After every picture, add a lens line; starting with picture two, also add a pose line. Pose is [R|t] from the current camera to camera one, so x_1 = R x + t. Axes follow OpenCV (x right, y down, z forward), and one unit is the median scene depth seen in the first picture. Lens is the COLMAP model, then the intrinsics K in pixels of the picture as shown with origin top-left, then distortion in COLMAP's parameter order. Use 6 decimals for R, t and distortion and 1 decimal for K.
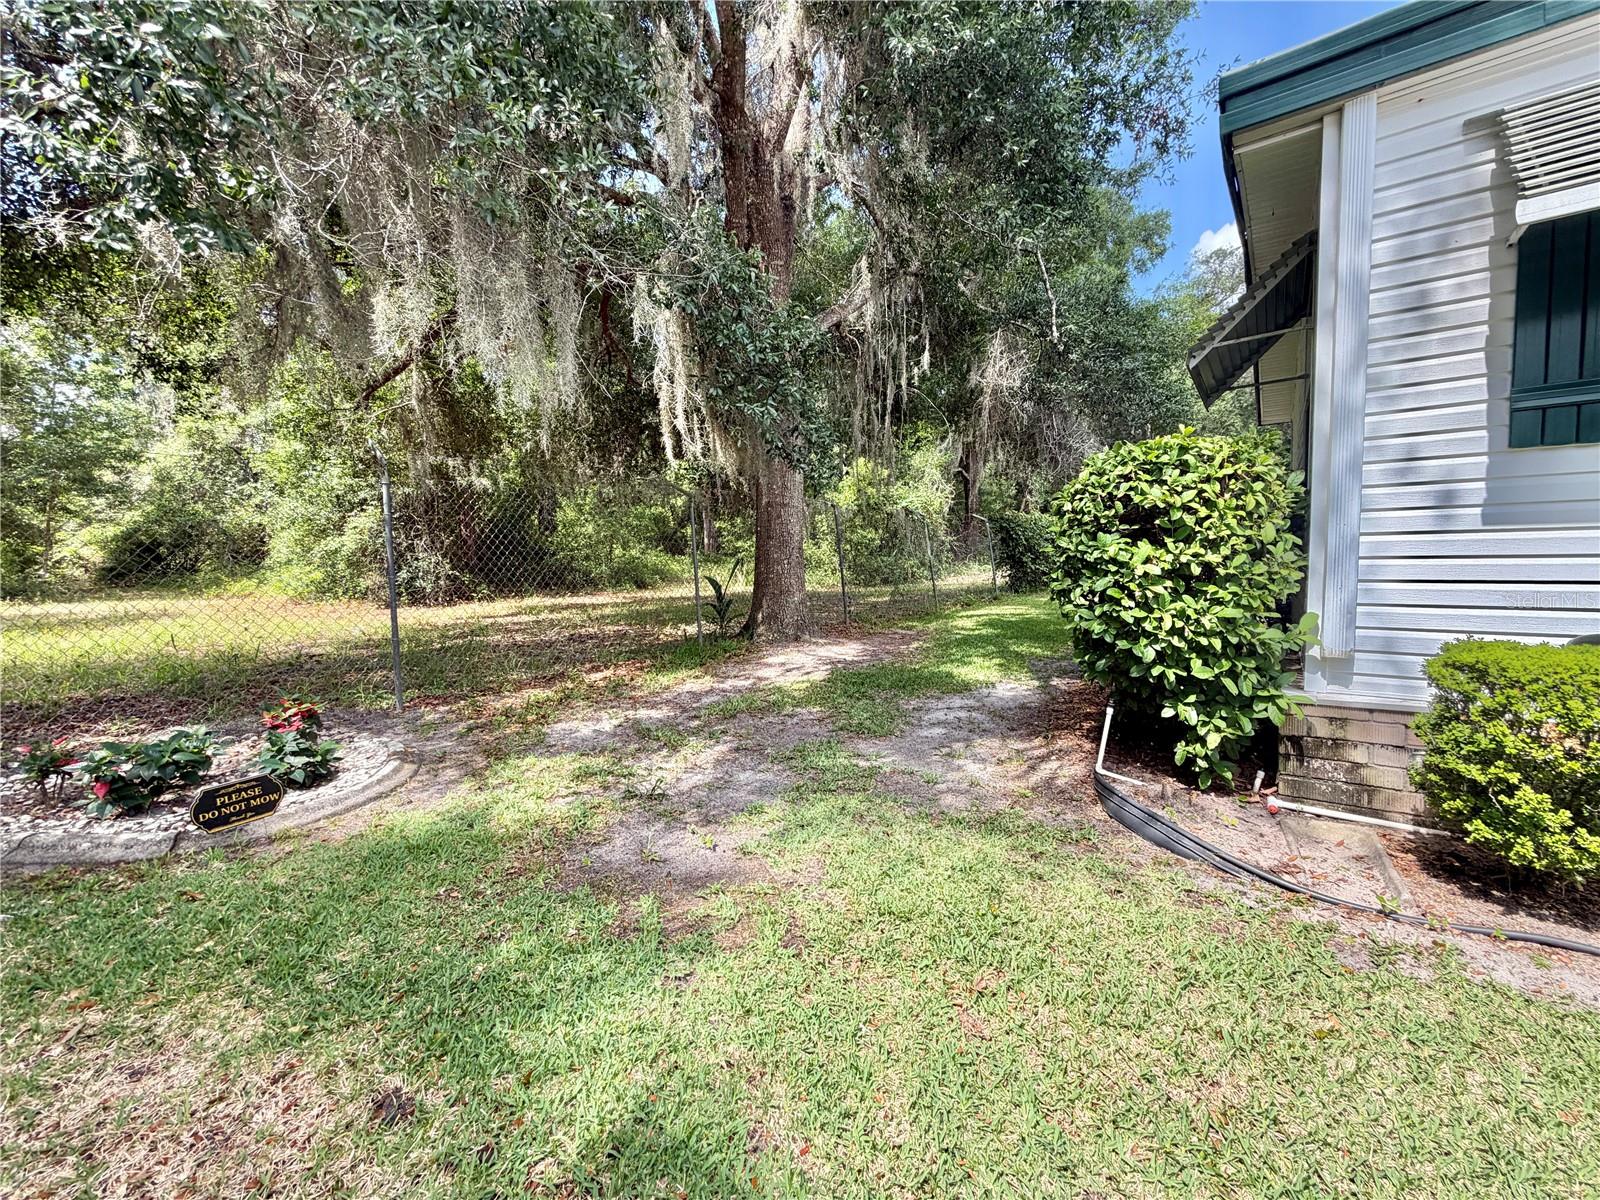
lens RADIAL K [[640.6, 0, 788.5], [0, 640.6, 599.6], [0, 0, 1]] dist [0.000964, -0.000221]
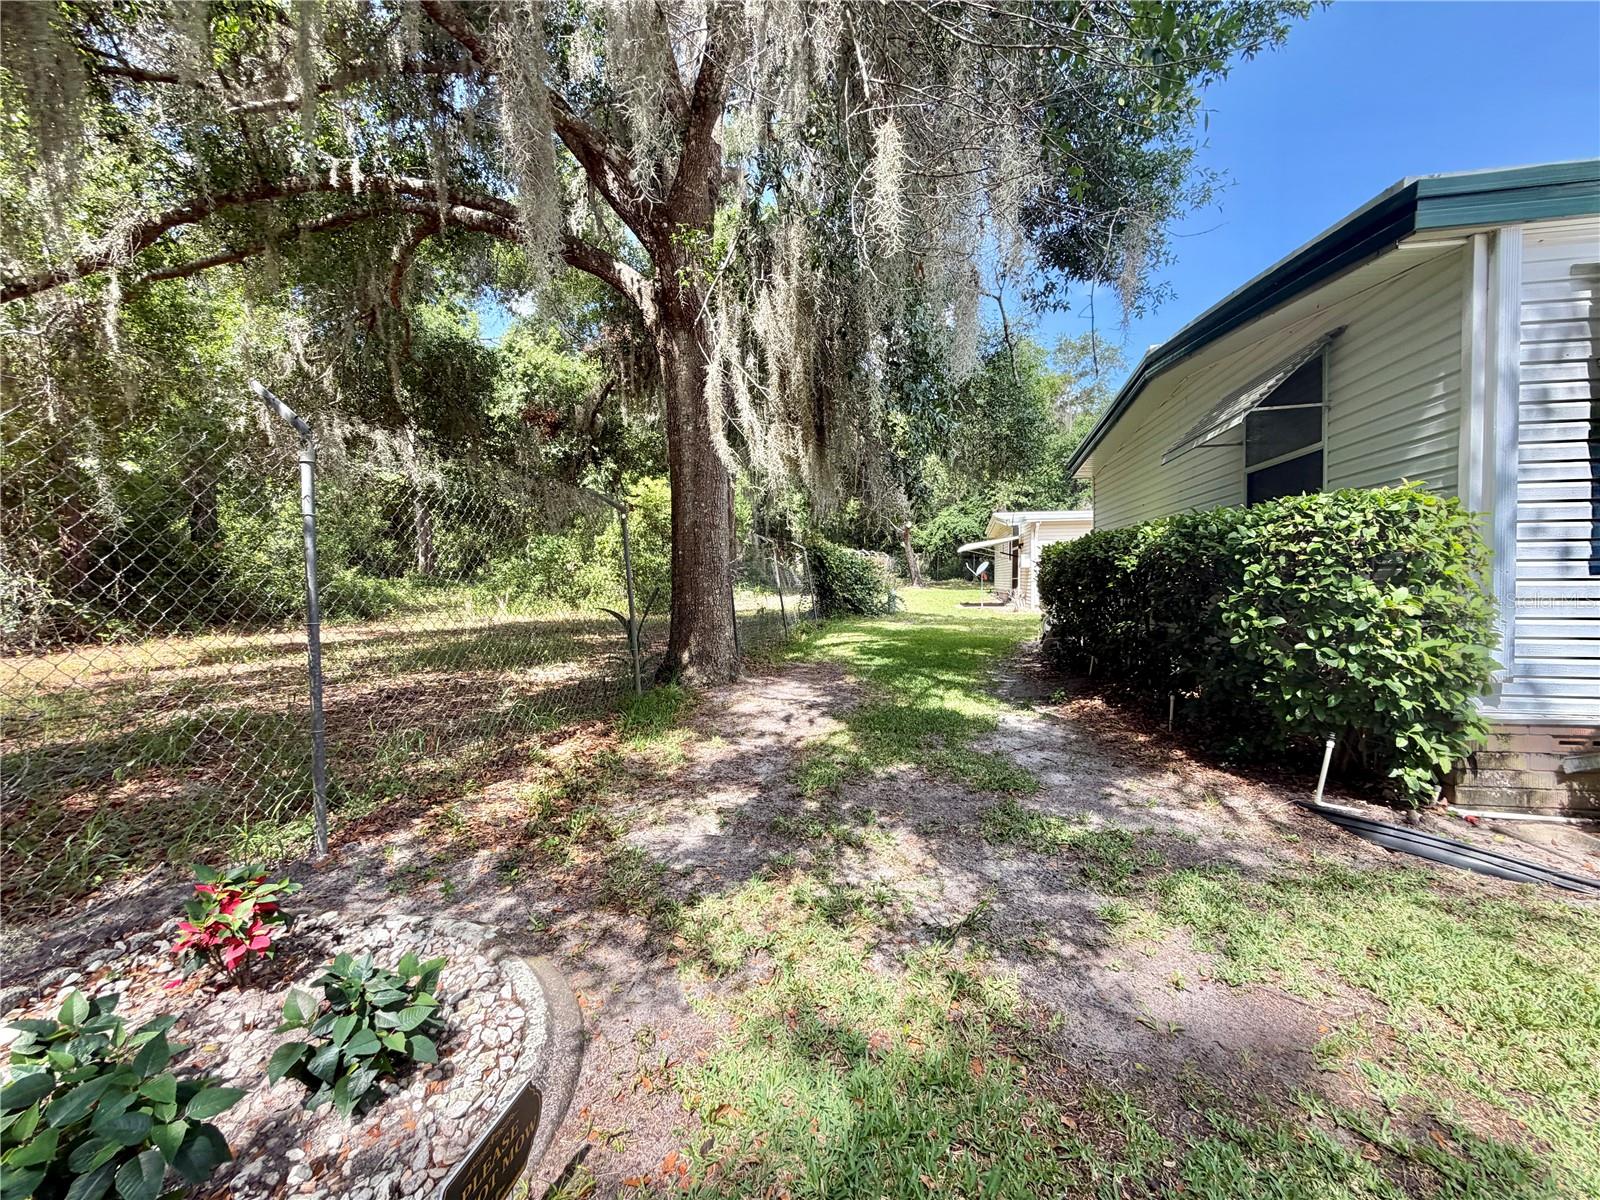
lens RADIAL K [[640.6, 0, 799.0], [0, 640.6, 601.5], [0, 0, 1]] dist [0.000964, -0.000221]
pose [[0.896093, -0.003767, 0.443851, -0.608355], [0.019270, 0.999351, -0.030421, -0.036007], [-0.443449, 0.035813, 0.895584, 0.365185]]
